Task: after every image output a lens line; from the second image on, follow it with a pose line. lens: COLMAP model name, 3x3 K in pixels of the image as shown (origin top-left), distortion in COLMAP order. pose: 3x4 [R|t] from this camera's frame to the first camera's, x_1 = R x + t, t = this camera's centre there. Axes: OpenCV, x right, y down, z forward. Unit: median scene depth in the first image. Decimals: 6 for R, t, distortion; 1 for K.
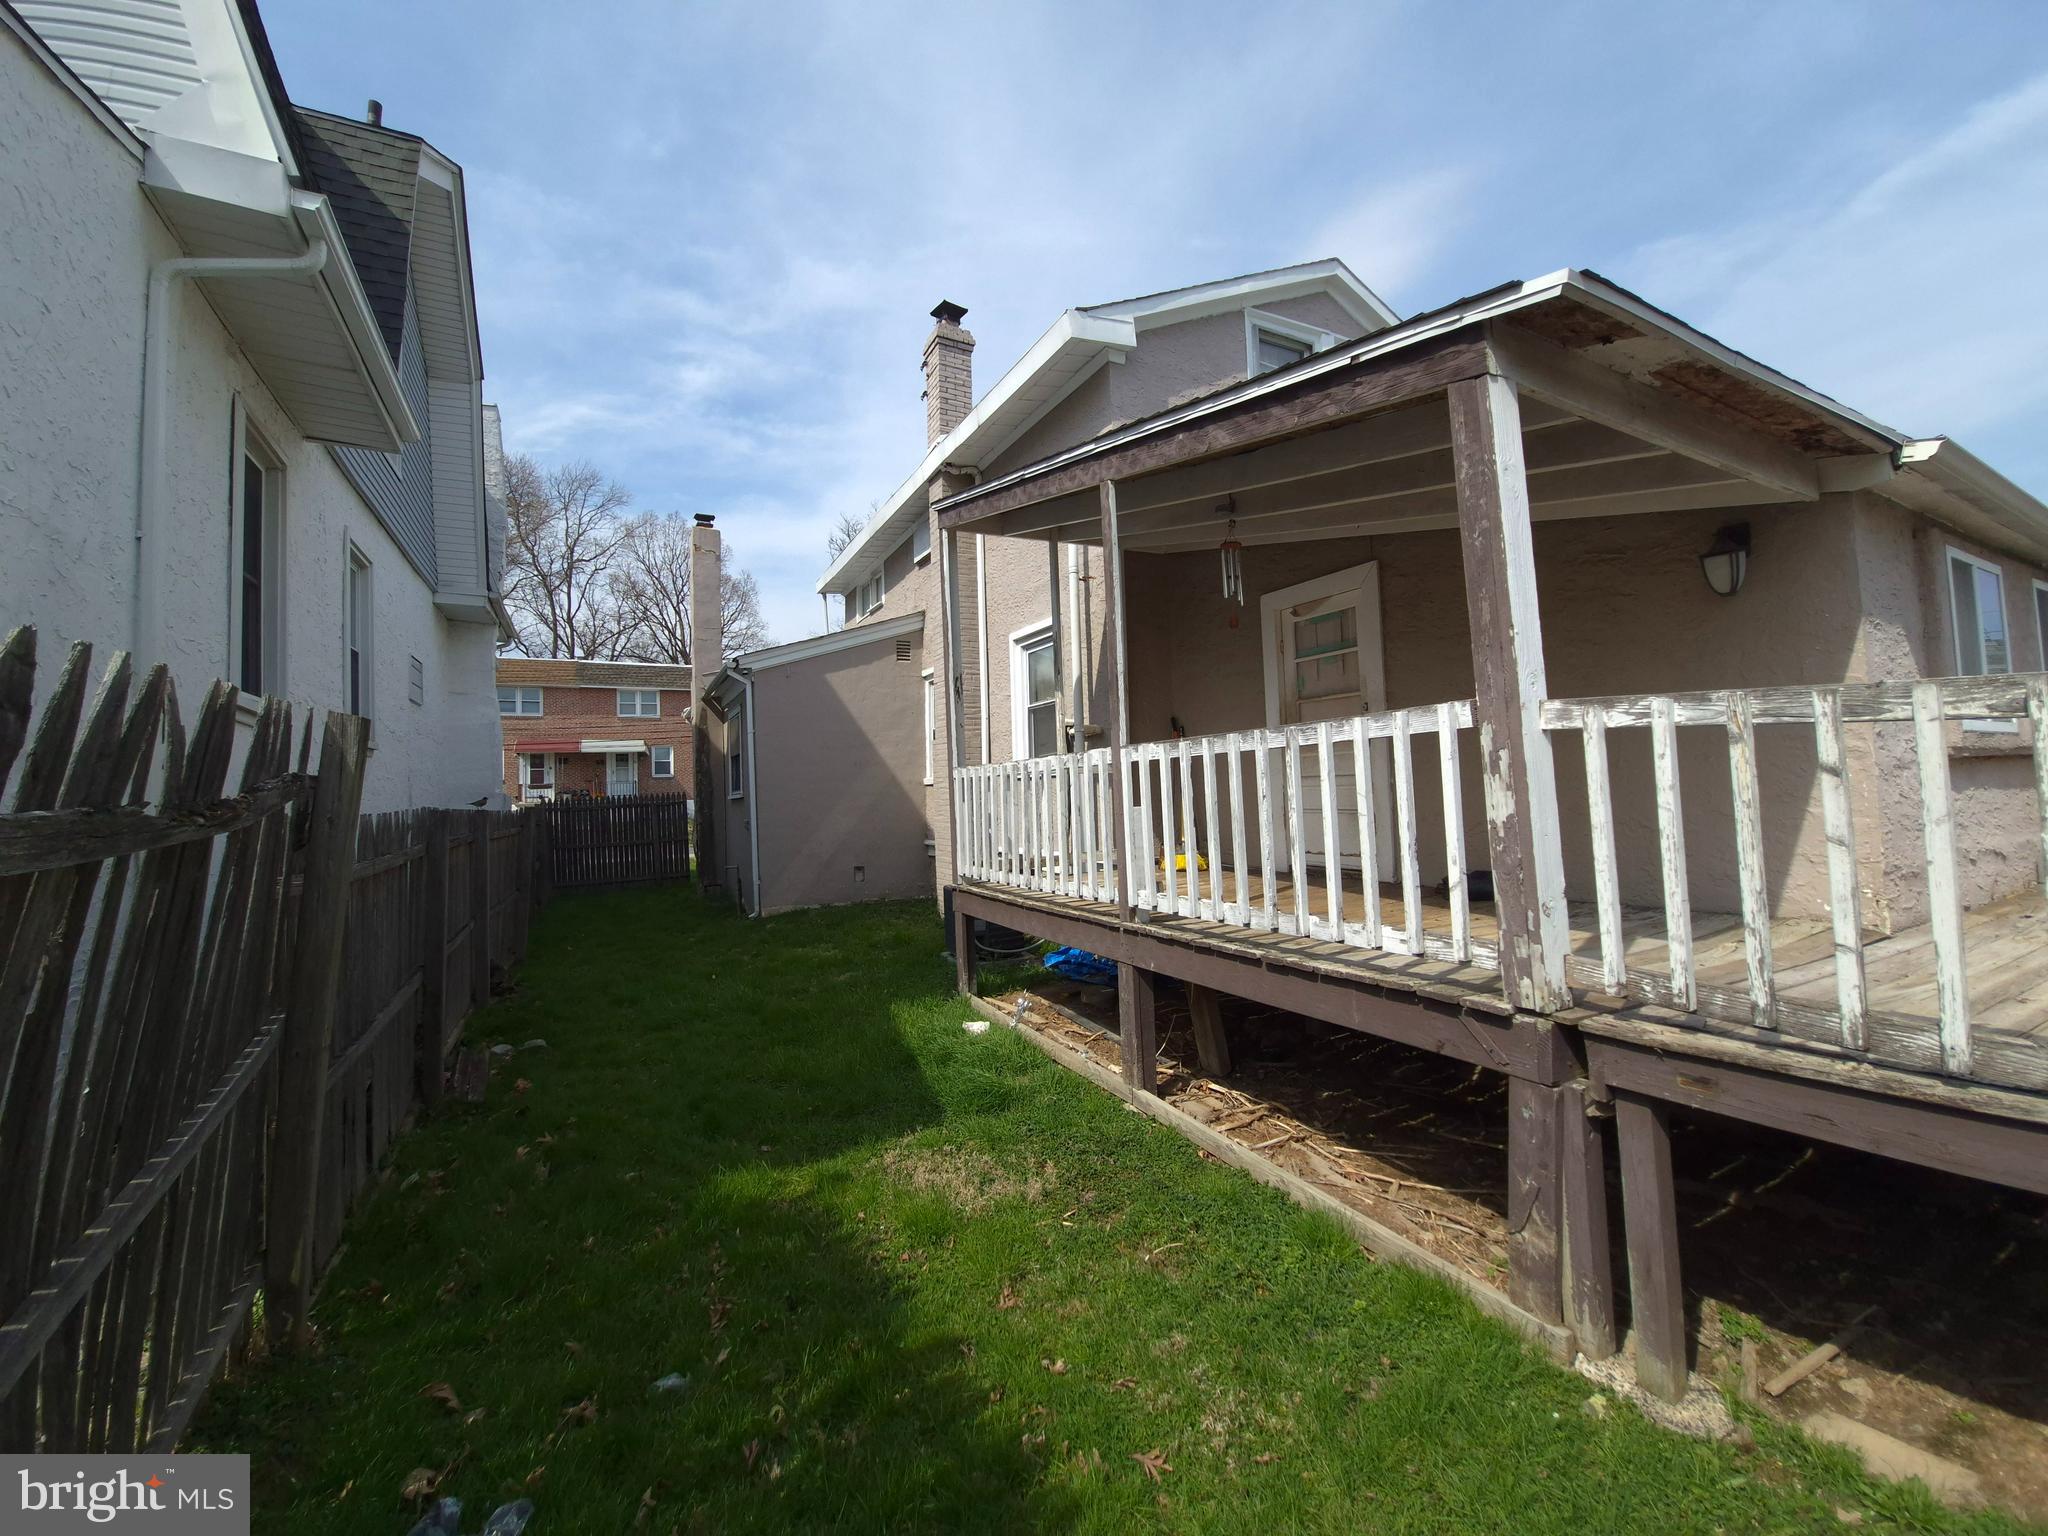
lens RADIAL K [[843.8, 0, 1024.2], [0, 843.8, 750.4], [0, 0, 1]] dist [0.001291, -0.013397]
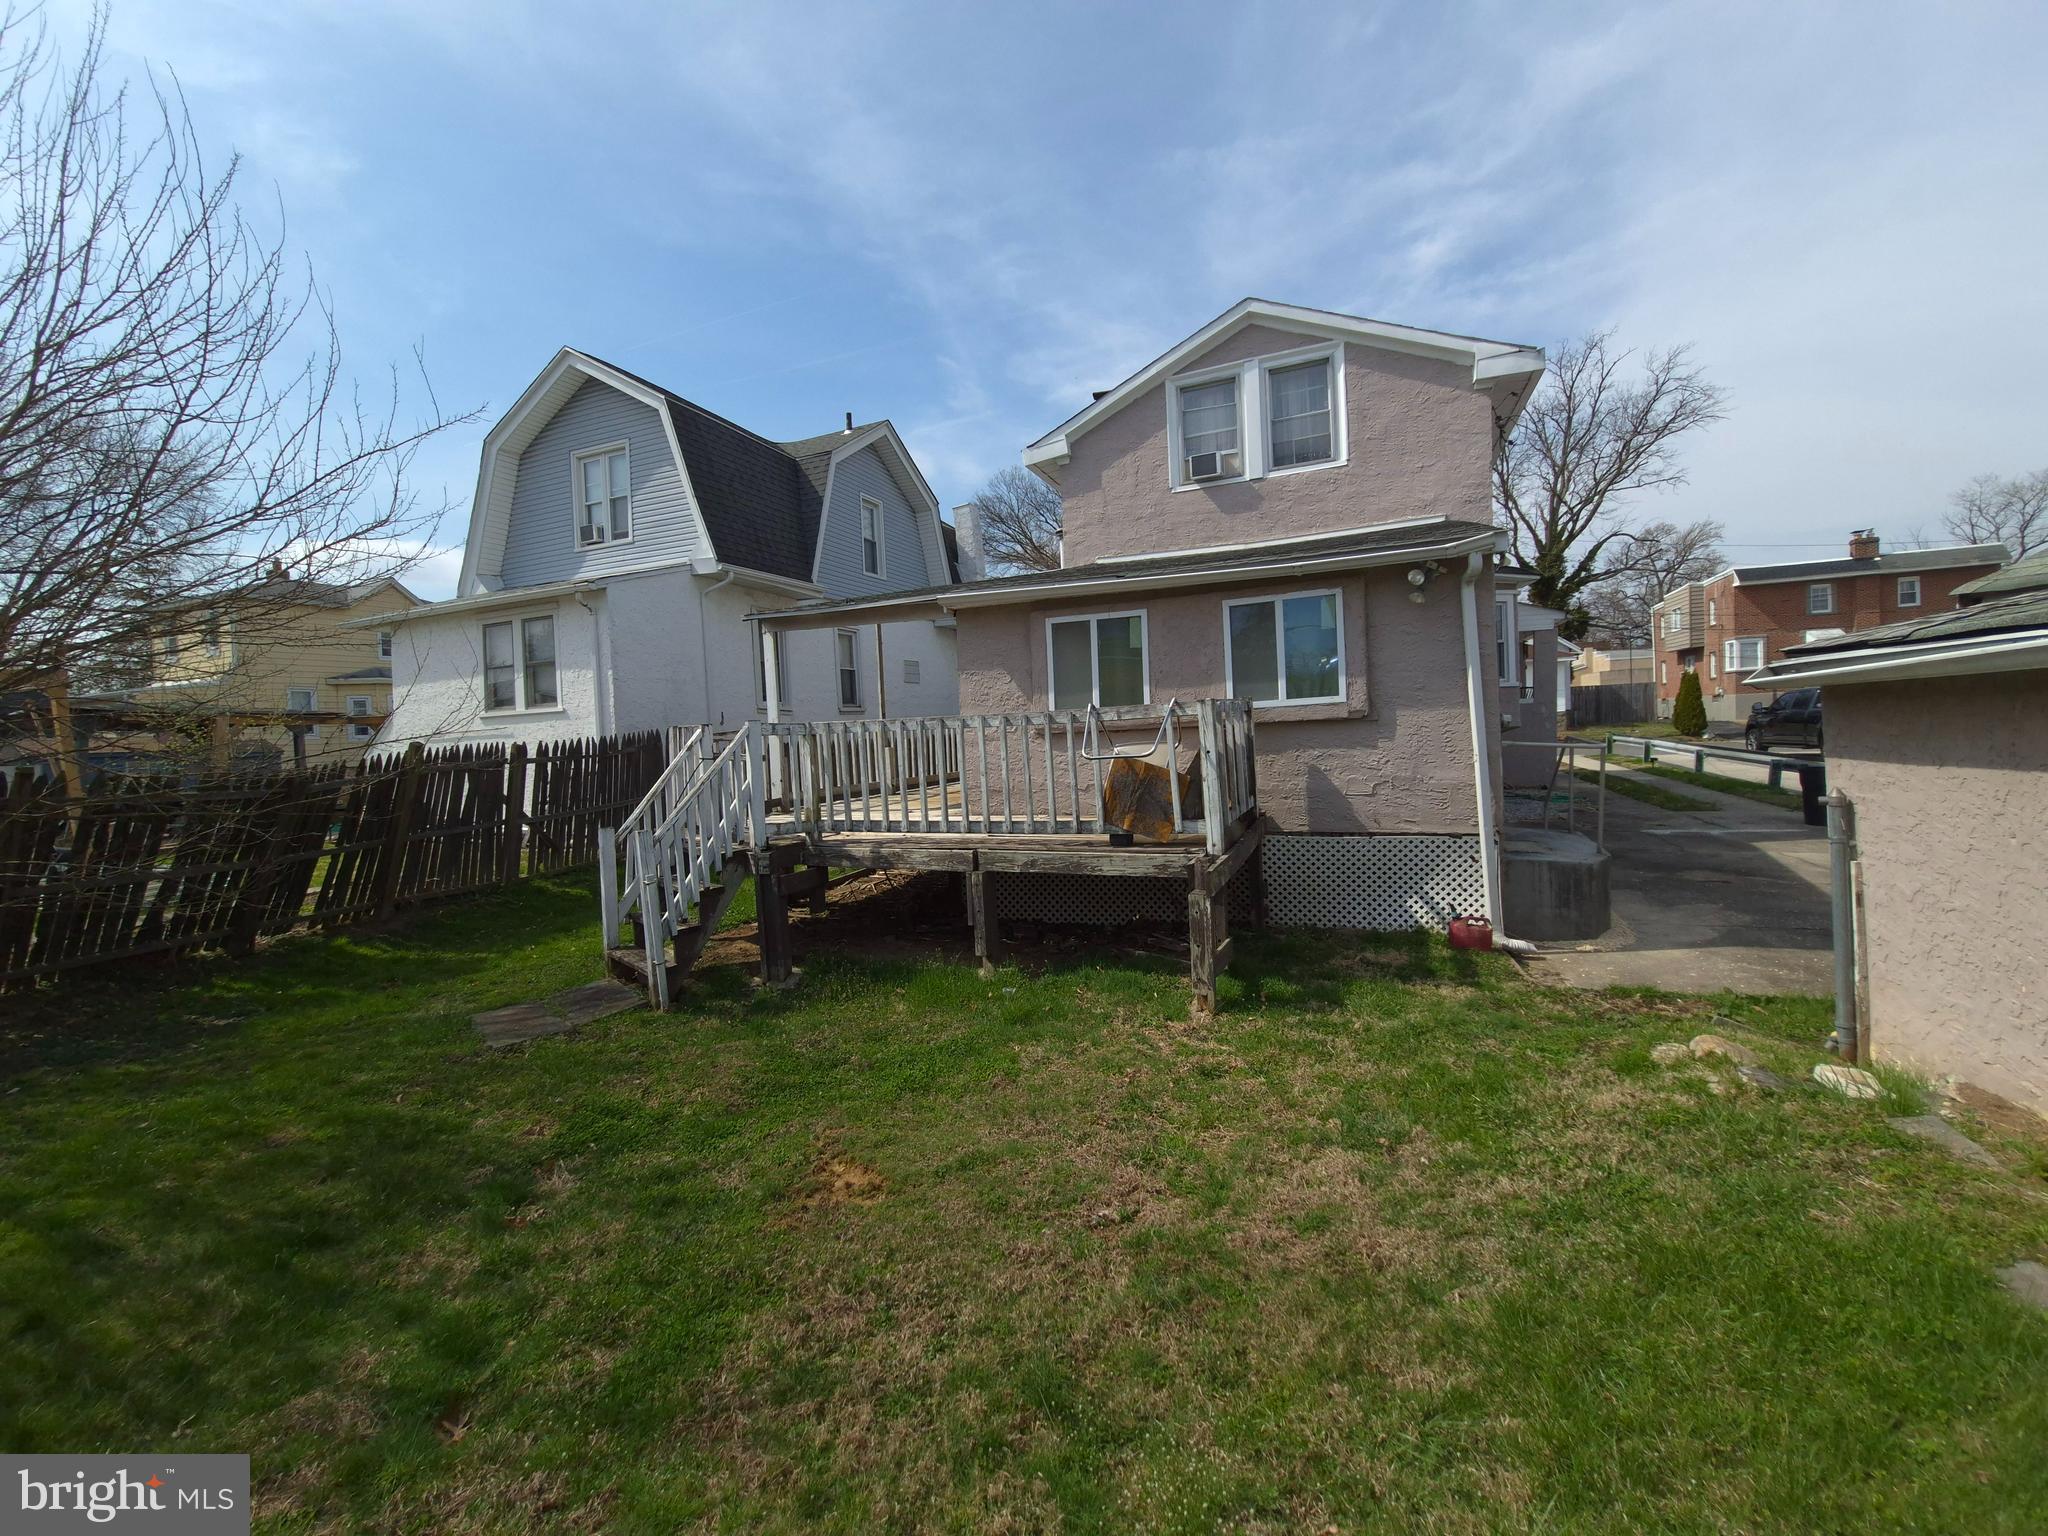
lens RADIAL K [[827.2, 0, 1036.5], [0, 827.2, 757.0], [0, 0, 1]] dist [0.002012, -0.009191]
pose [[0.649252, 0.017219, -0.760378, 1.125715], [0.083762, 0.992044, 0.093985, -0.040589], [0.755947, -0.124711, 0.642644, -0.130648]]
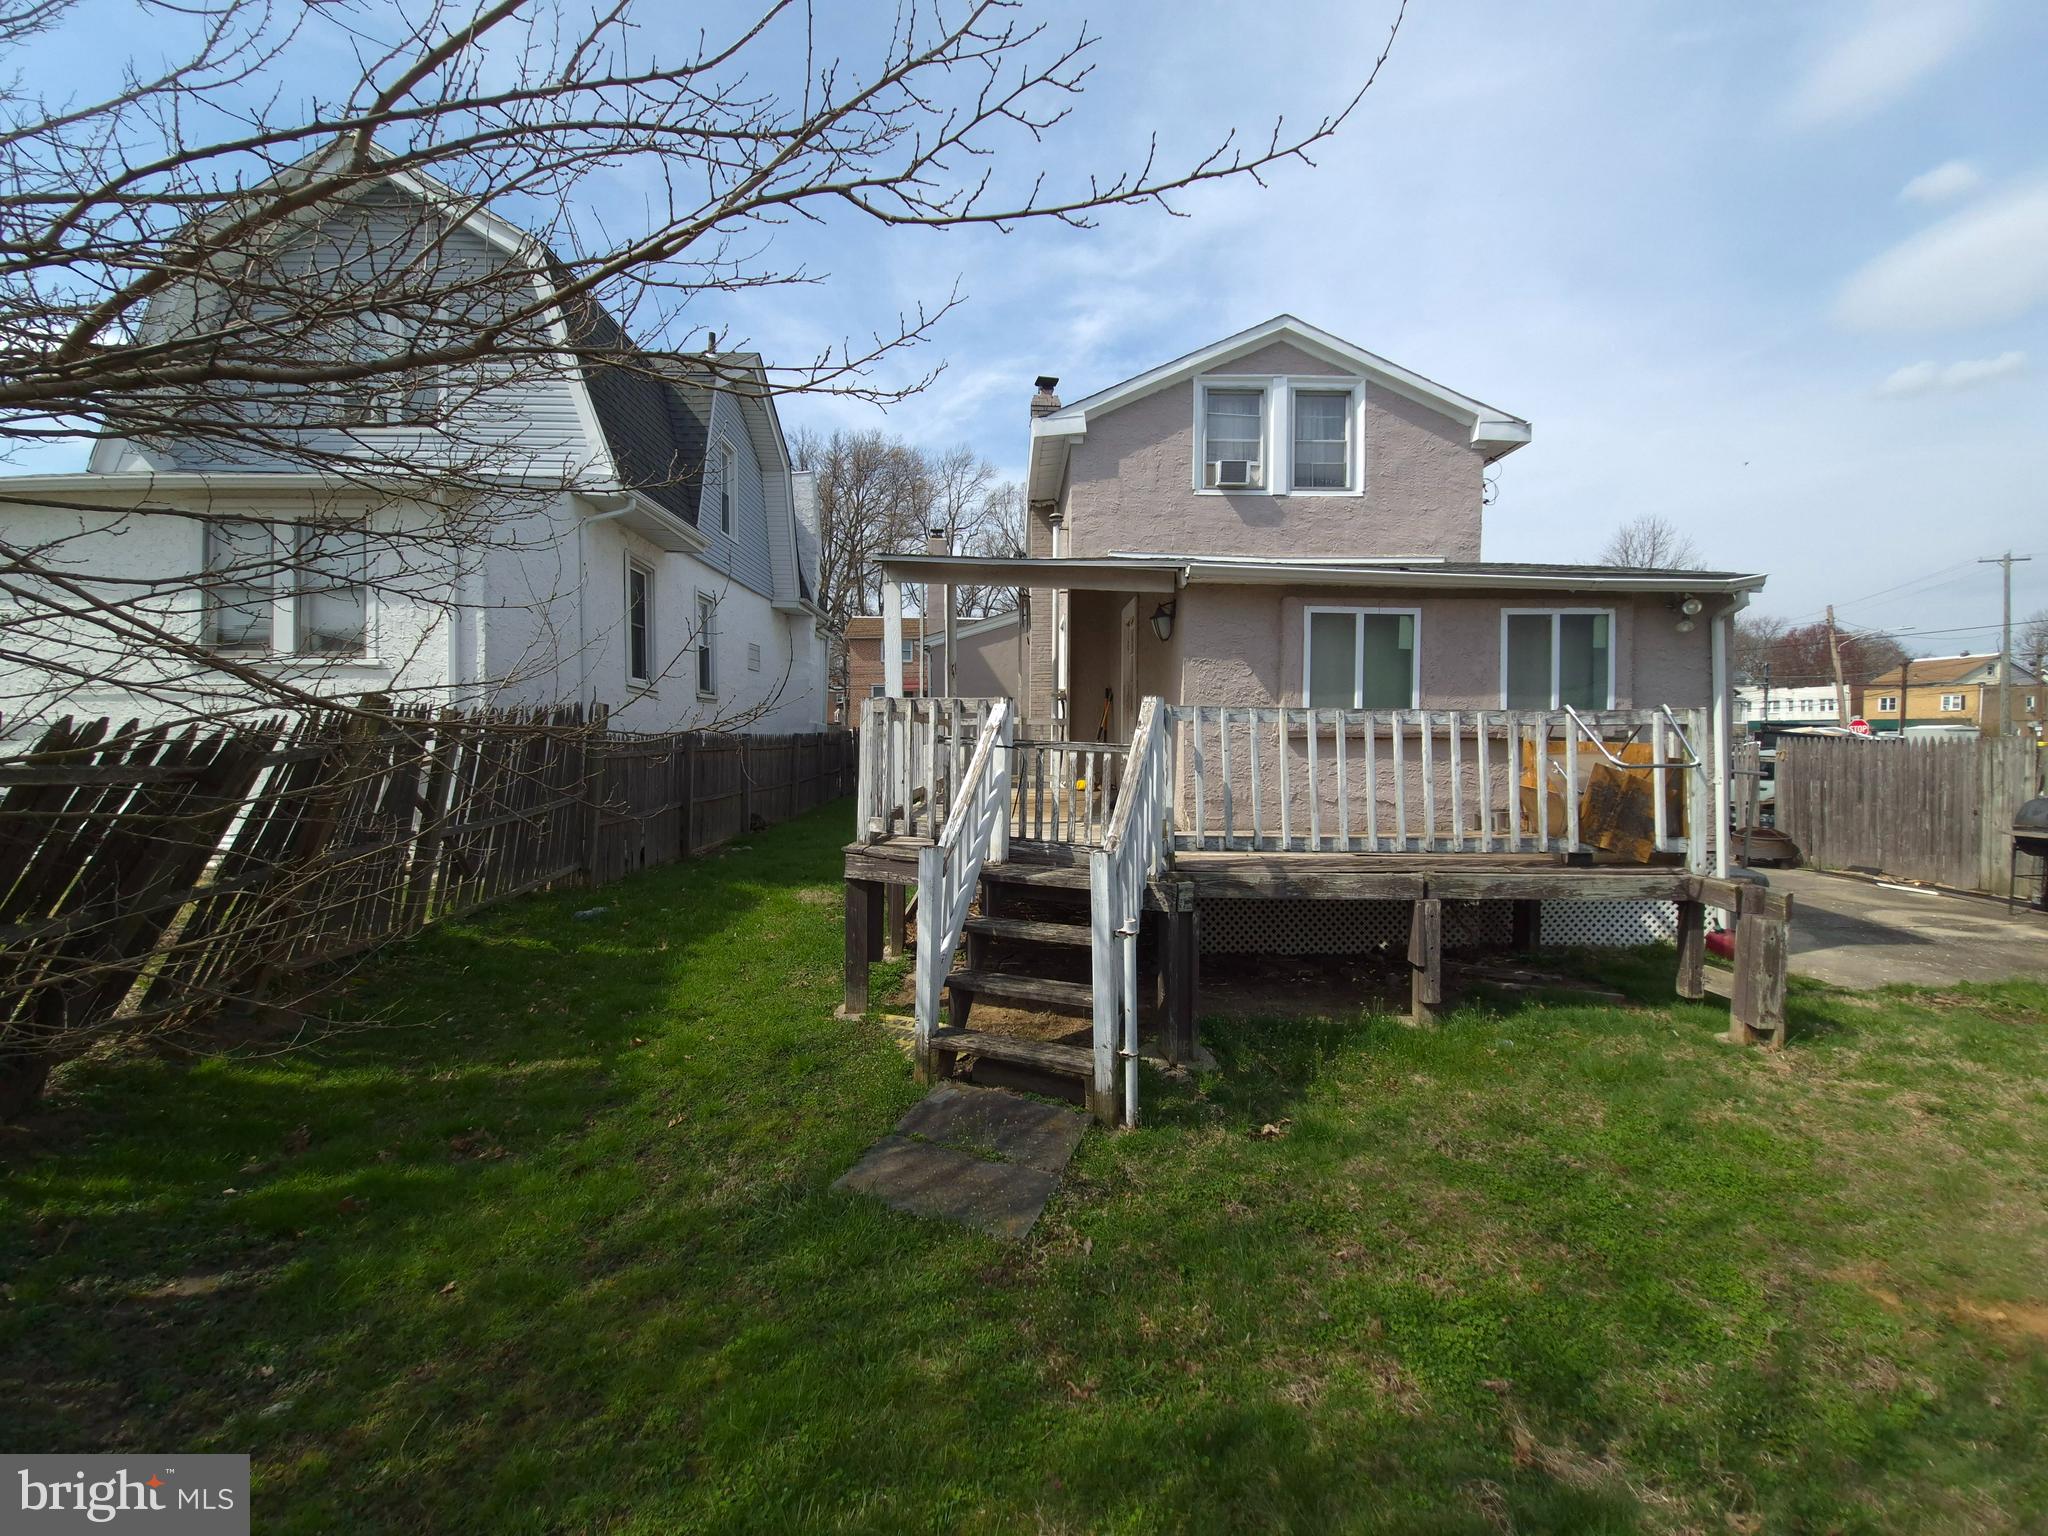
lens RADIAL K [[827.2, 0, 1036.5], [0, 827.2, 757.0], [0, 0, 1]] dist [0.002012, -0.009191]
pose [[0.902724, 0.037048, -0.428622, 0.592624], [0.003267, 0.995666, 0.092942, -0.035948], [0.430207, -0.085302, 0.898691, -0.341043]]
